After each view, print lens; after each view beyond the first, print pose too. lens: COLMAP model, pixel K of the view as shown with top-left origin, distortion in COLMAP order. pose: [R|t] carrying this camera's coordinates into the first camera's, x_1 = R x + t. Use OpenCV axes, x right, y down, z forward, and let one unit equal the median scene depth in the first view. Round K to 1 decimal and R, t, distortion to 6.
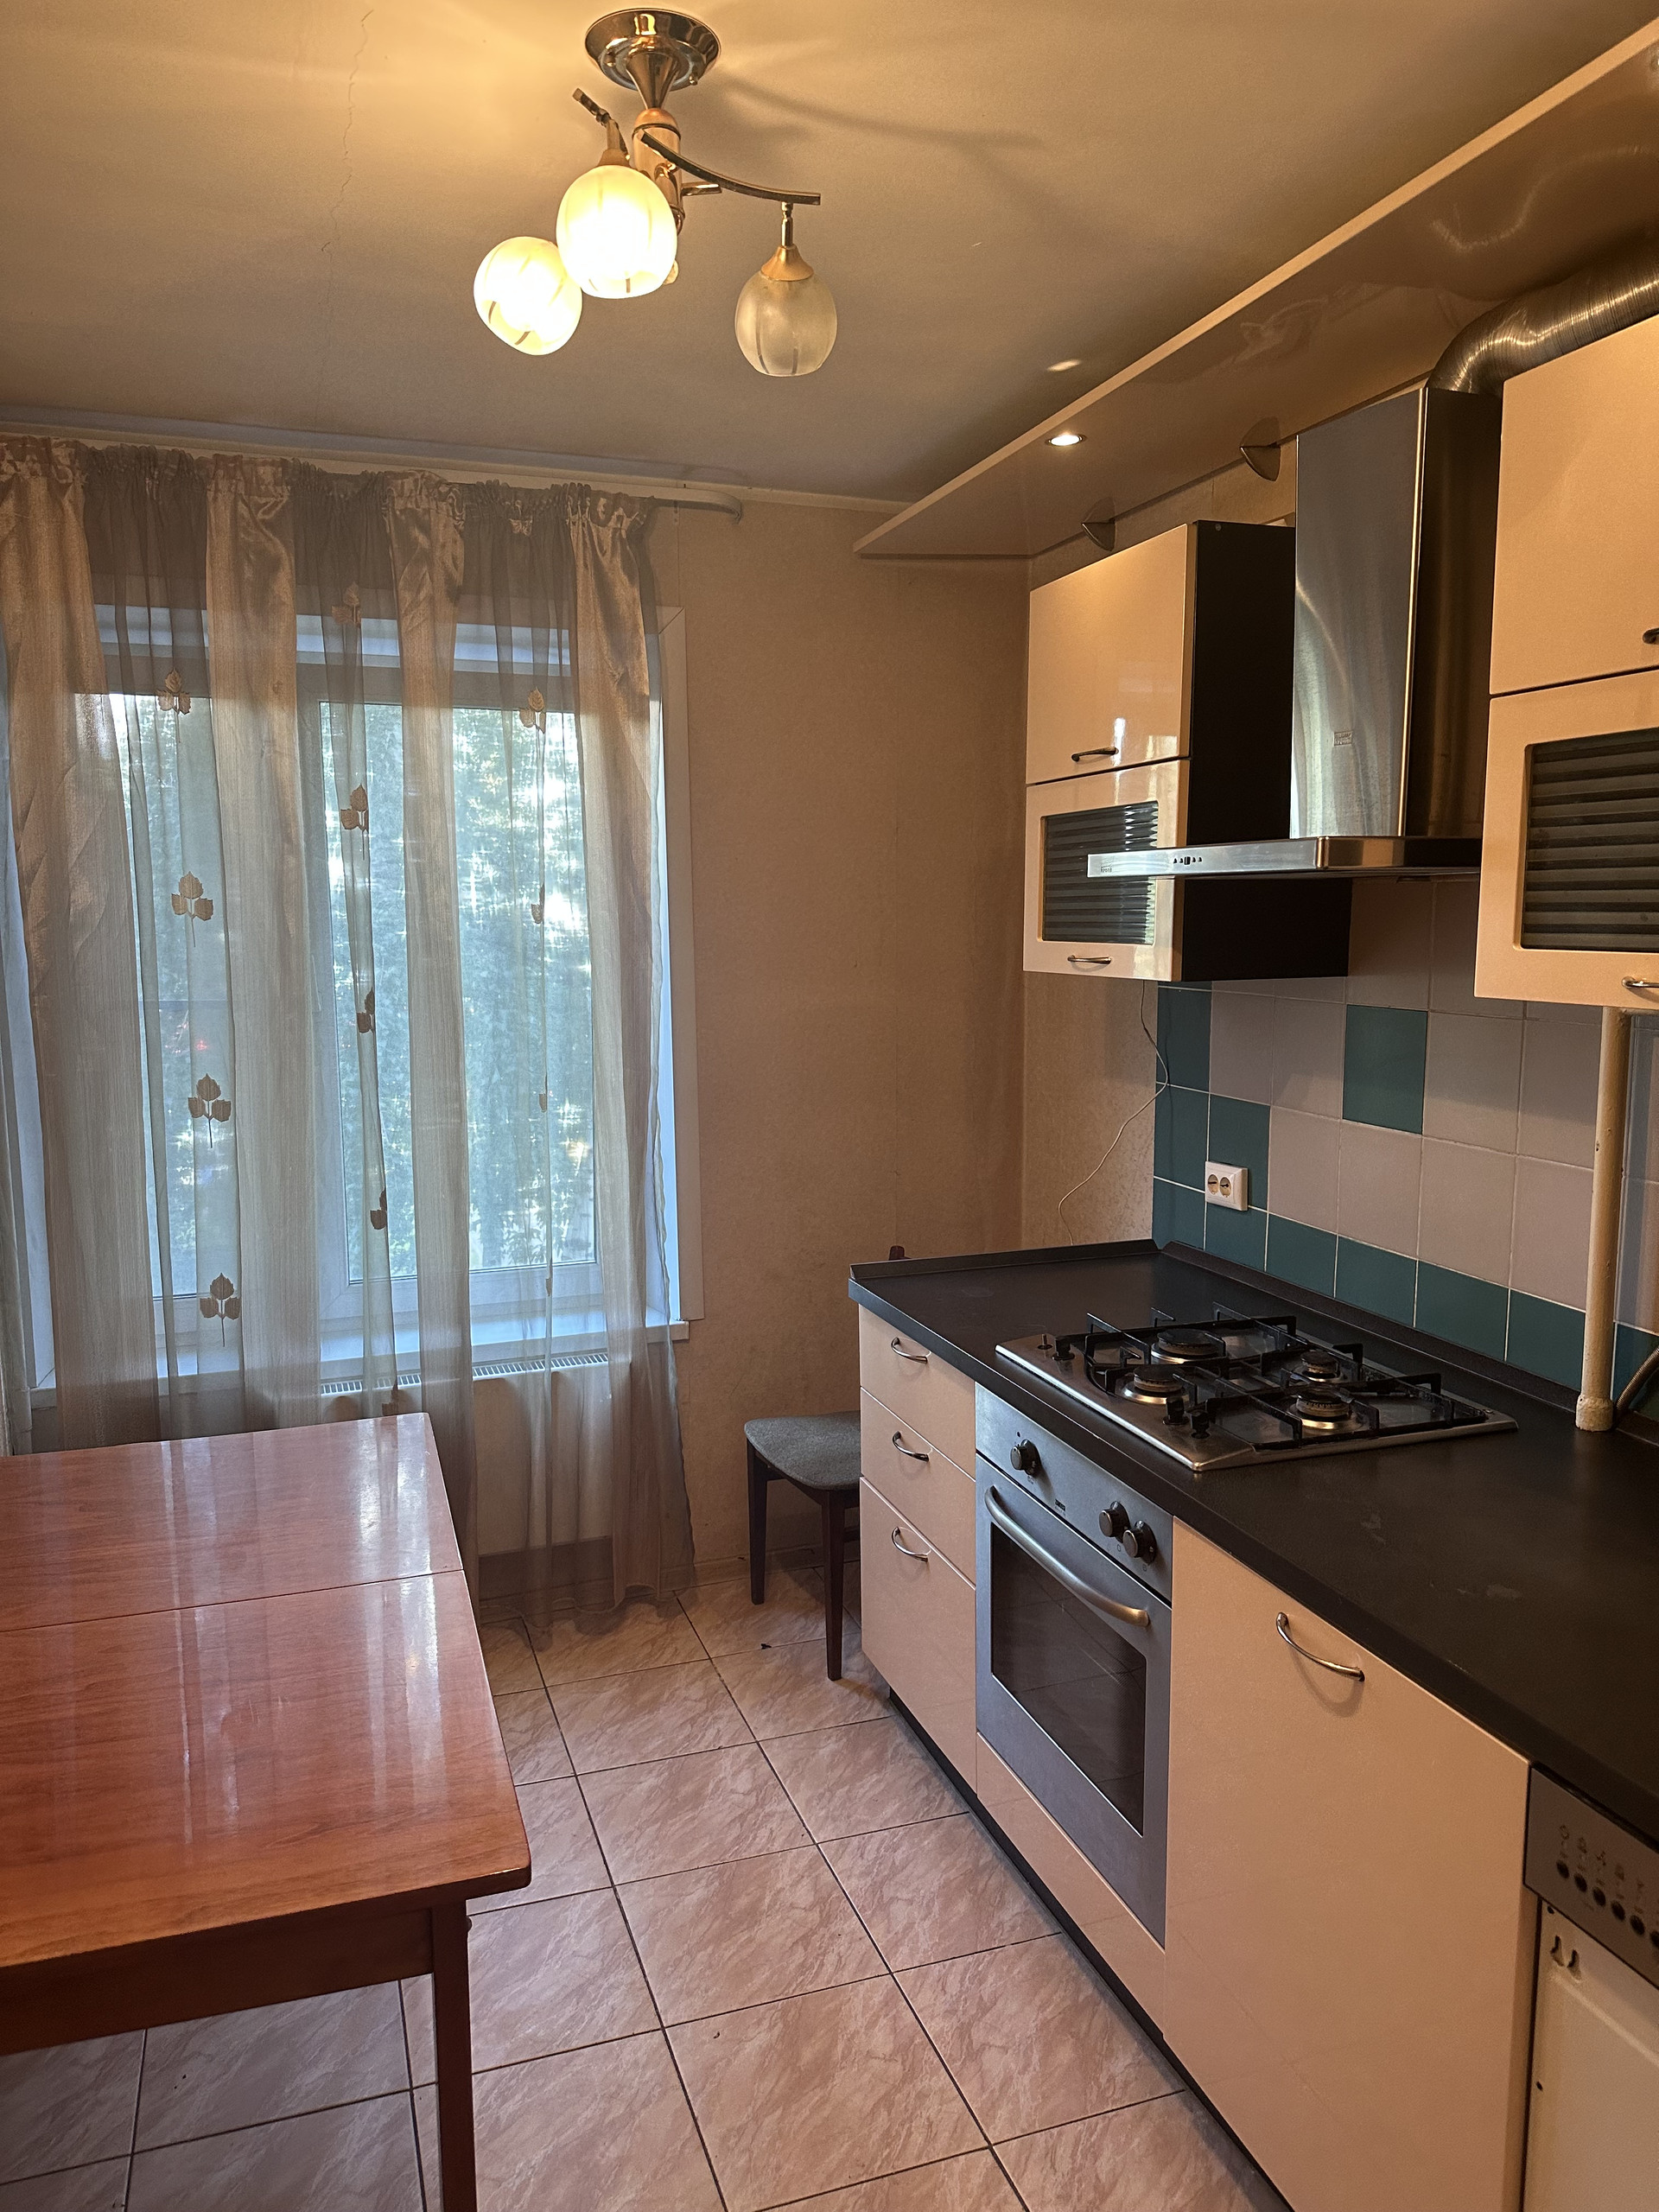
lens RADIAL K [[1561.6, 0, 826.0], [0, 1561.6, 1109.5], [0, 0, 1]] dist [0.040838, -0.044299]
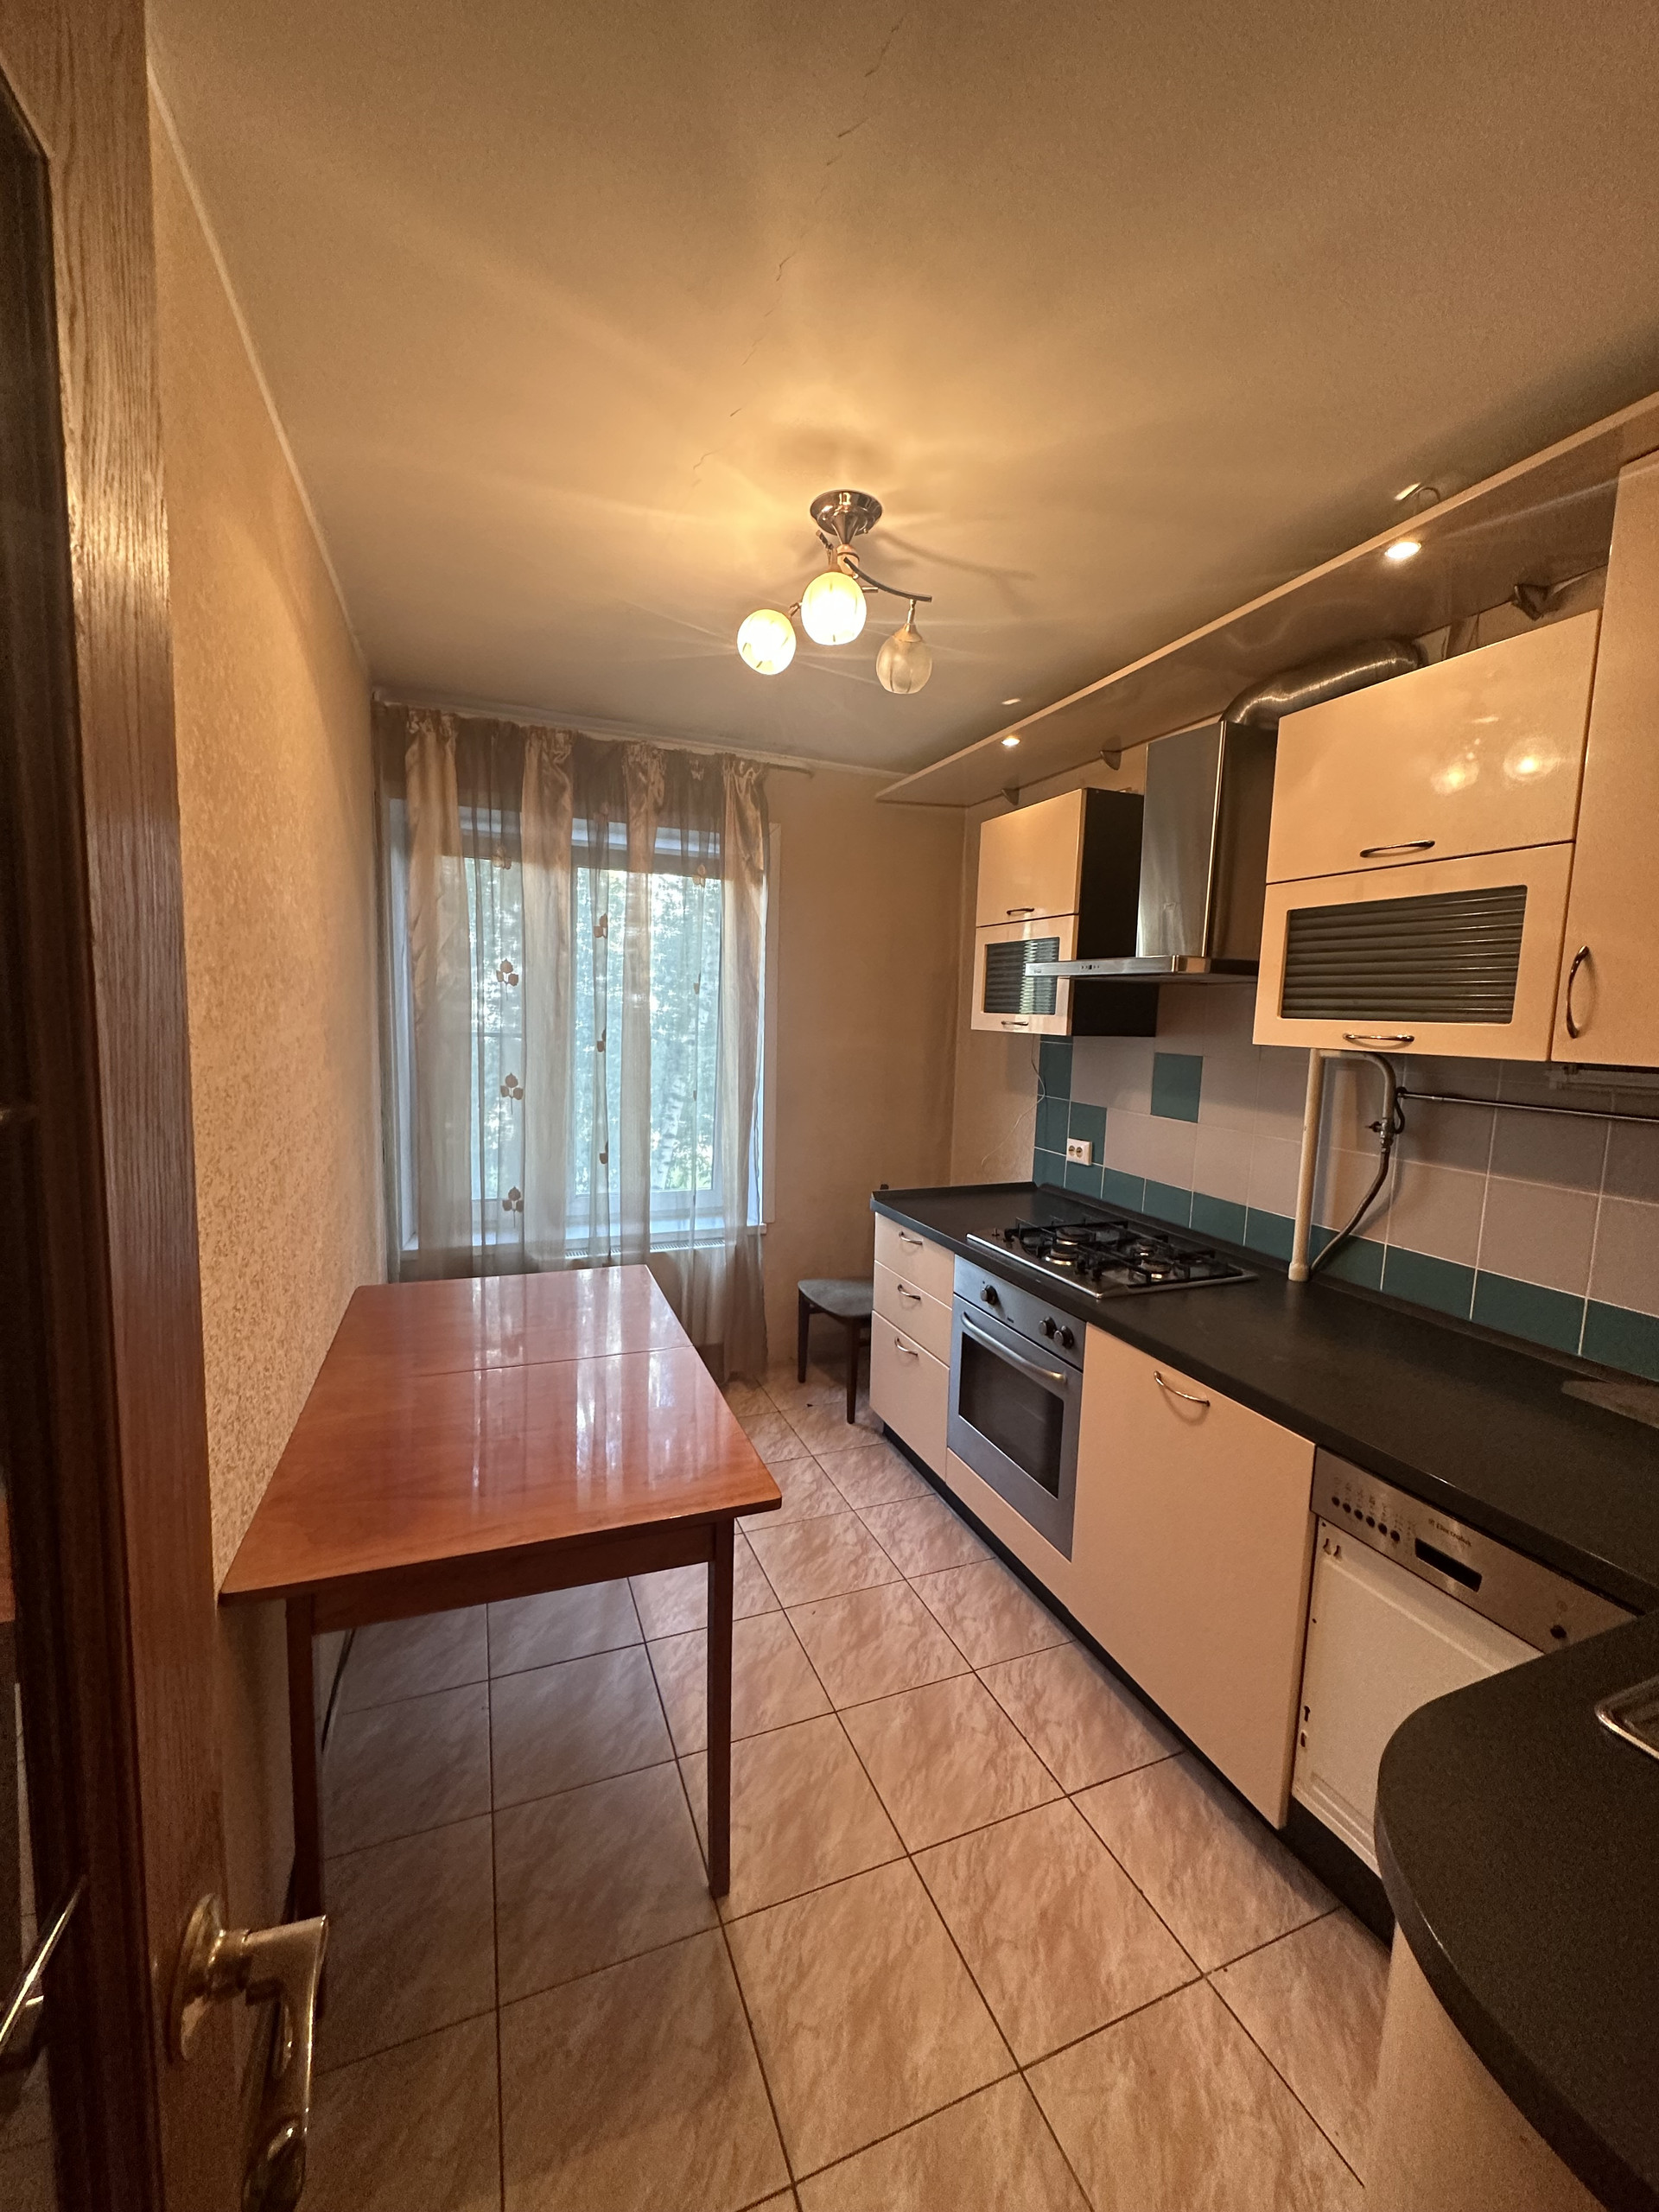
lens RADIAL K [[883.1, 0, 831.3], [0, 883.1, 1104.2], [0, 0, 1]] dist [0.001404, 0.000529]
pose [[0.997967, 0.029310, 0.056597, -0.112852], [-0.028249, 0.999412, -0.019455, 0.026728], [-0.057134, 0.017816, 0.998208, -0.012731]]
